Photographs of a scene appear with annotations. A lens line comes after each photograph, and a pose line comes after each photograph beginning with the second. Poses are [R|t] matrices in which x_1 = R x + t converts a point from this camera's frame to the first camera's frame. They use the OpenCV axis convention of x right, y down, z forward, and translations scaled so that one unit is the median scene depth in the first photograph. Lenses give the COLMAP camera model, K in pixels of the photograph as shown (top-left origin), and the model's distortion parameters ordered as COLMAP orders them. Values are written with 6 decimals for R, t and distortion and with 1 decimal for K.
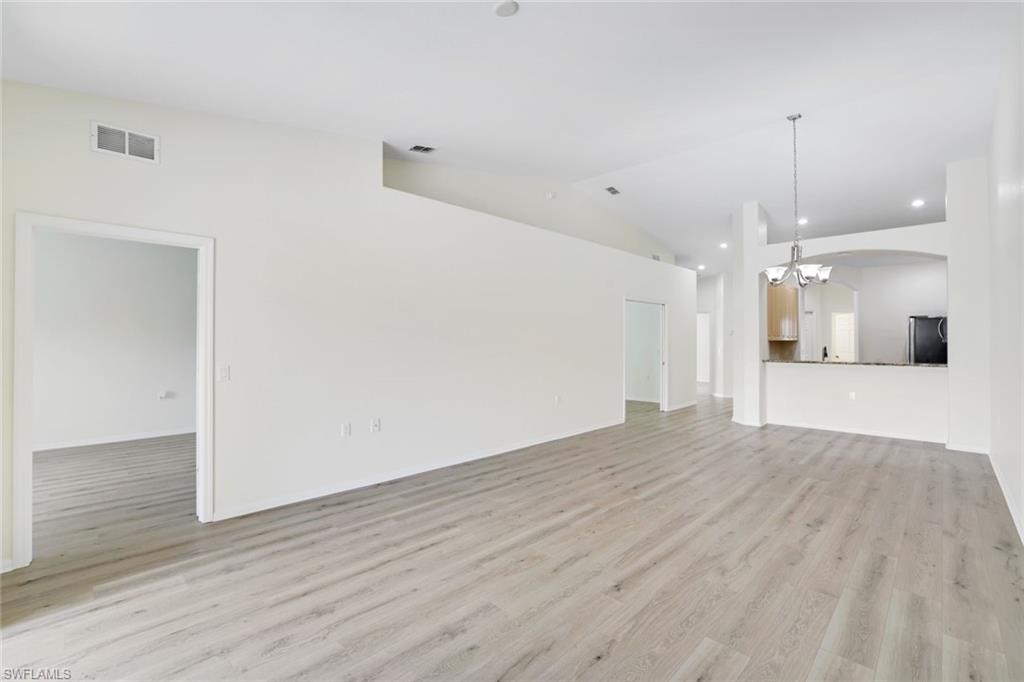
lens RADIAL K [[445.4, 0, 512.0], [0, 445.4, 341.0], [0, 0, 1]] dist [-0.000303, -0.000143]
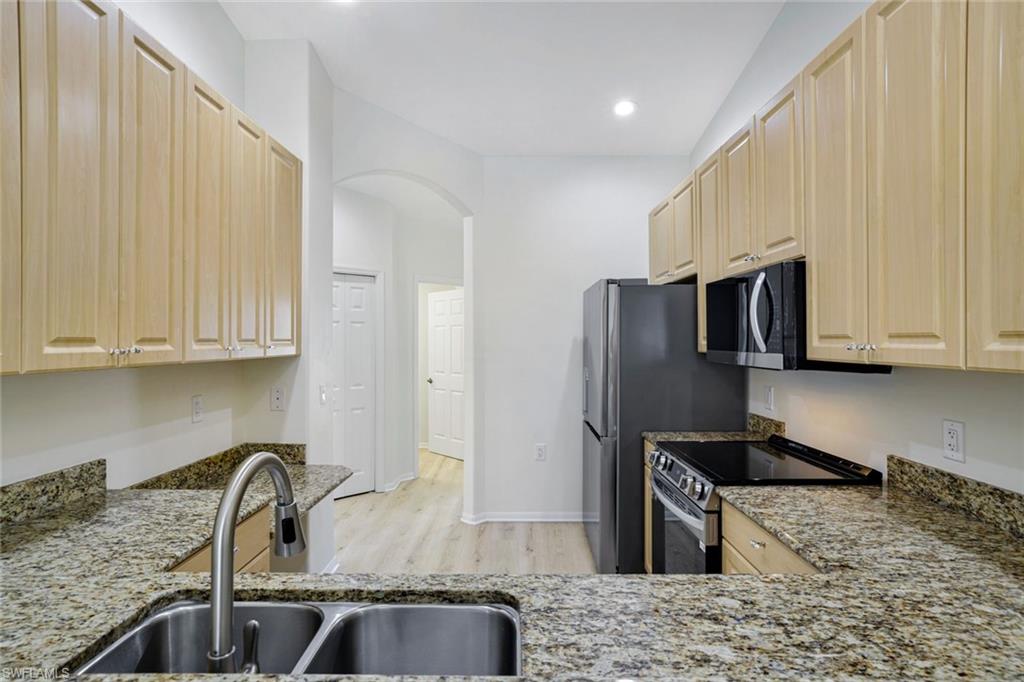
lens RADIAL K [[445.4, 0, 512.0], [0, 445.4, 341.0], [0, 0, 1]] dist [-0.000303, -0.000143]
pose [[0.712399, -0.000491, 0.701774, 0.537796], [0.000336, 1.000000, 0.000359, -0.009177], [-0.701775, -0.000020, 0.712399, 0.710426]]
